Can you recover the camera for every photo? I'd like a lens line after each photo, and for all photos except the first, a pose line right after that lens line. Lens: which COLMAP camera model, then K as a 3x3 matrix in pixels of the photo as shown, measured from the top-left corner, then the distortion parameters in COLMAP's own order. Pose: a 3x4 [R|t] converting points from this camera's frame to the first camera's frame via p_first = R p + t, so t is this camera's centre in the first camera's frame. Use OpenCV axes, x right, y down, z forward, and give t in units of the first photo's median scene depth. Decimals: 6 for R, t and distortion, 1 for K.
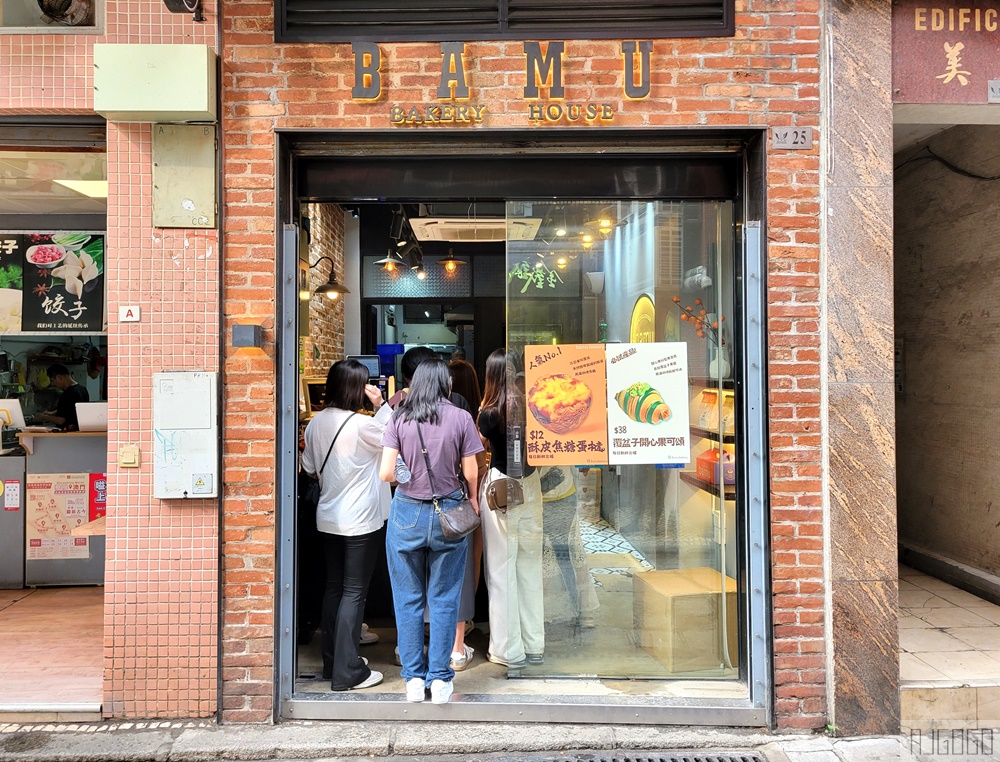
lens RADIAL K [[860.2, 0, 463.1], [0, 860.2, 346.1], [0, 0, 1]] dist [0.054039, -0.002958]
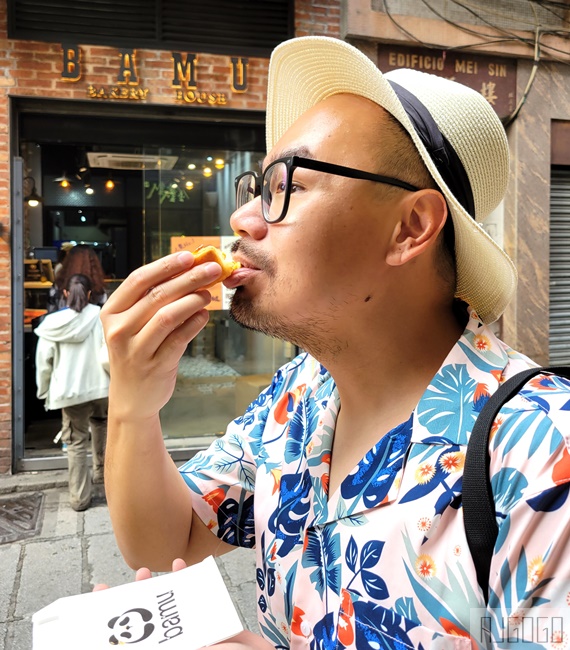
lens RADIAL K [[648.8, 0, 285.3], [0, 648.8, 263.9], [0, 0, 1]] dist [0.006422, 0.000497]
pose [[0.963433, -0.001055, 0.267947, -0.052354], [-0.006271, 0.999630, 0.026486, 0.016180], [-0.267876, -0.027198, 0.963069, -0.250982]]
